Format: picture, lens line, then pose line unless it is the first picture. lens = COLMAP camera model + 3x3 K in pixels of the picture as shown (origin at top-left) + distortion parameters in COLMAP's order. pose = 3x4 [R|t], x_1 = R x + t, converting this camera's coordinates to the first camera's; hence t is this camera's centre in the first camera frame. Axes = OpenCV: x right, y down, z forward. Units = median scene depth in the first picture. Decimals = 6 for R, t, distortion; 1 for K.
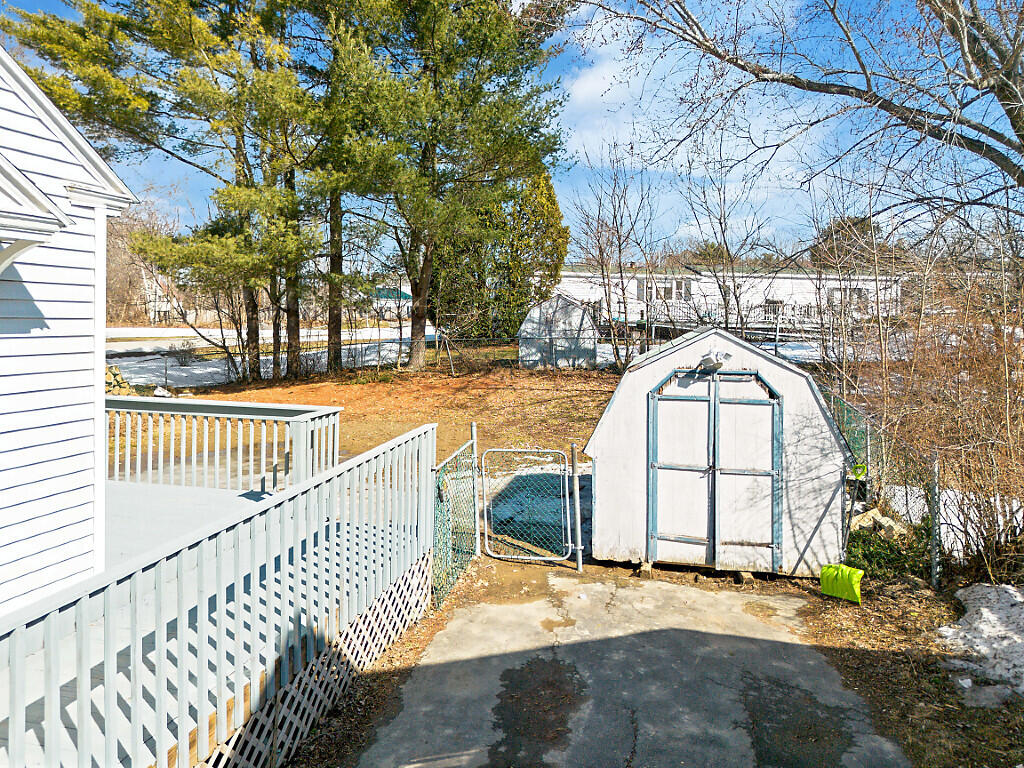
lens RADIAL K [[823.9, 0, 494.2], [0, 823.9, 342.1], [0, 0, 1]] dist [0.107669, -0.126429]
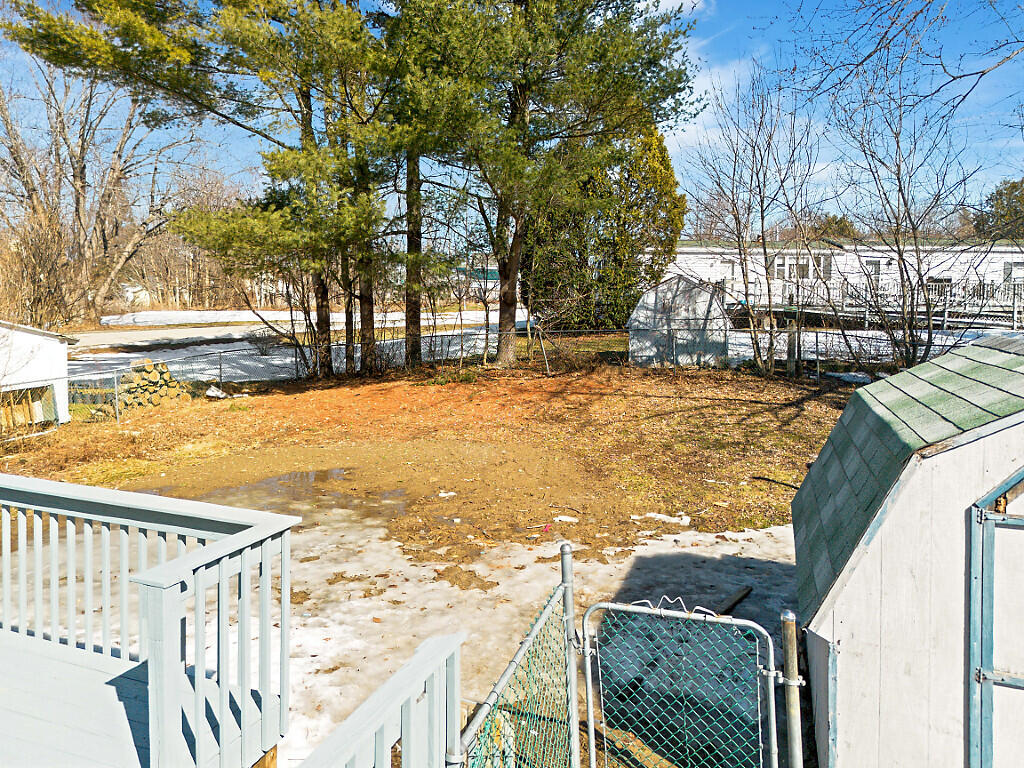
lens RADIAL K [[823.9, 0, 494.2], [0, 823.9, 342.1], [0, 0, 1]] dist [0.107669, -0.126429]
pose [[0.992482, -0.000723, -0.122392, -0.002484], [0.003706, 0.999702, 0.024147, -0.012070], [0.122338, -0.024419, 0.992188, 0.171148]]
